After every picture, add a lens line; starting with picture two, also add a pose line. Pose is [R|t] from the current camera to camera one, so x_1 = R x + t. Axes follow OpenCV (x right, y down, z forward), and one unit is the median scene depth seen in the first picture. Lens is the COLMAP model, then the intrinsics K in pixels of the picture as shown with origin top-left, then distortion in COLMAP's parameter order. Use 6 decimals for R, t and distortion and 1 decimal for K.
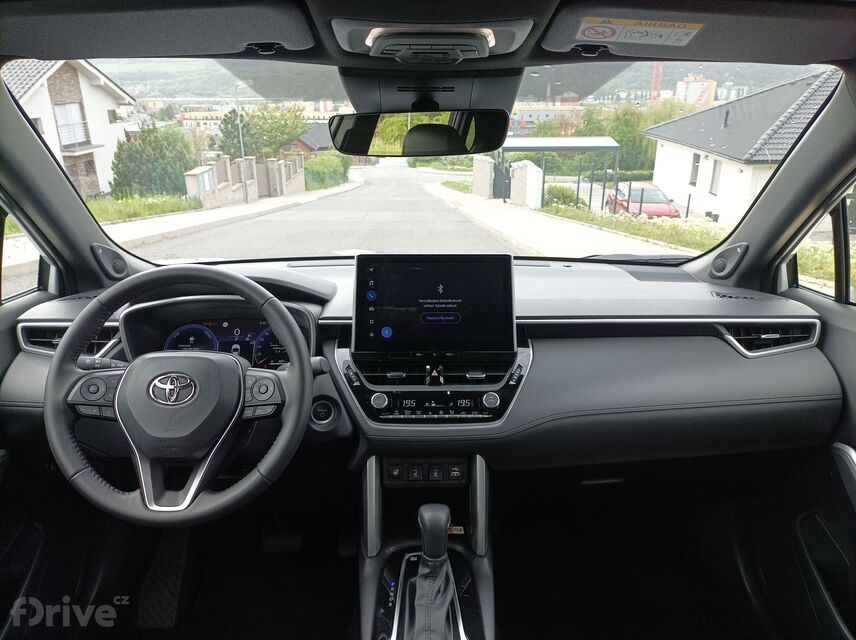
lens RADIAL K [[726.9, 0, 428.0], [0, 726.9, 320.0], [0, 0, 1]] dist [0.005770, -0.004643]
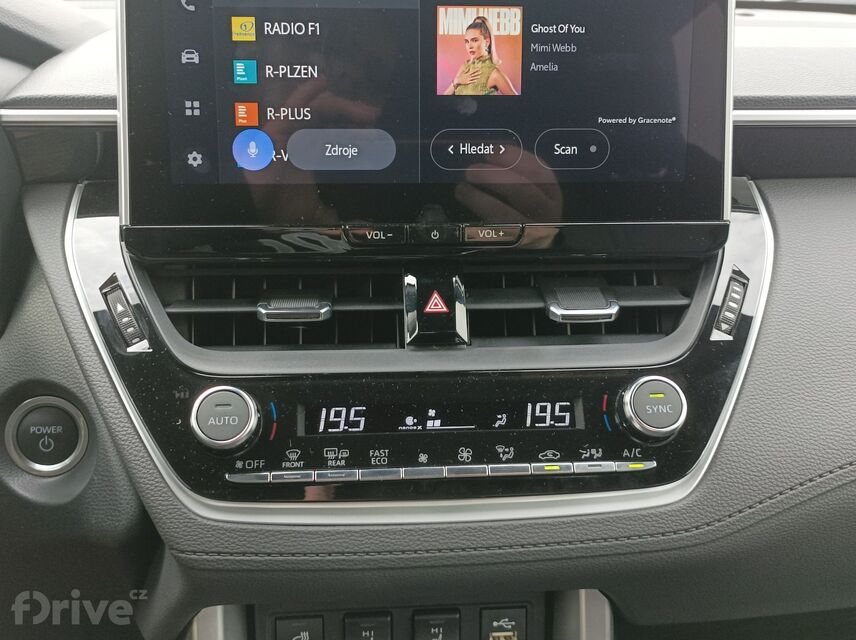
lens RADIAL K [[726.9, 0, 428.0], [0, 726.9, 320.0], [0, 0, 1]] dist [0.005770, -0.004643]
pose [[0.997807, -0.011411, 0.065196, -0.010988], [0.003138, 0.992074, 0.125613, 0.043429], [-0.066112, -0.125133, 0.989935, 0.703365]]
